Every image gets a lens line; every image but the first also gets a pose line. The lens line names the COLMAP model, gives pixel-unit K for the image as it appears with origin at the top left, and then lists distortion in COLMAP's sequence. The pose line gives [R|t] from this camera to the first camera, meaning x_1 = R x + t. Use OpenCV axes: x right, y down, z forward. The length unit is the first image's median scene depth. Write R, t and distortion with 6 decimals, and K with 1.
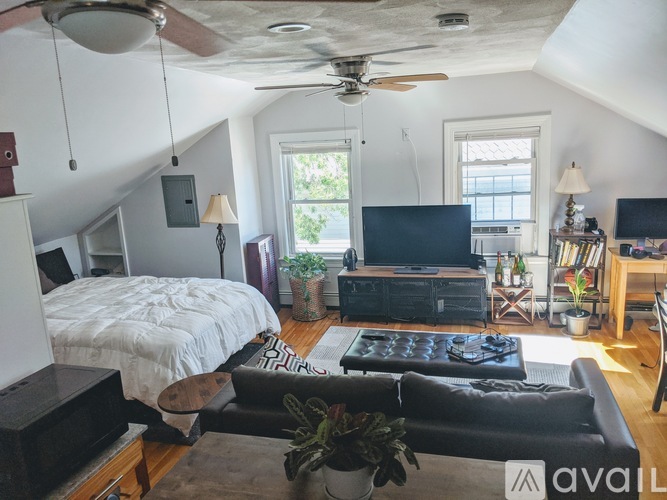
lens RADIAL K [[549.9, 0, 333.5], [0, 549.9, 250.0], [0, 0, 1]] dist [0.066745, -0.005147]
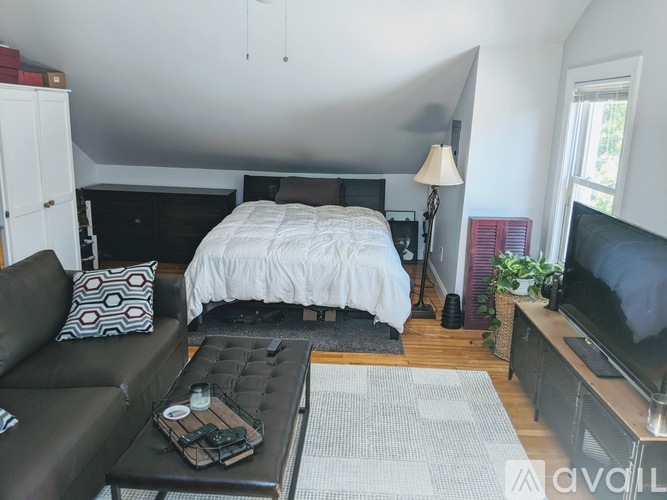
lens RADIAL K [[549.9, 0, 333.5], [0, 549.9, 250.0], [0, 0, 1]] dist [0.066745, -0.005147]
pose [[0.200290, 0.296289, -0.933861, 0.394900], [-0.225712, 0.941490, 0.250300, -0.089714], [0.953382, 0.160651, 0.255447, 0.480373]]
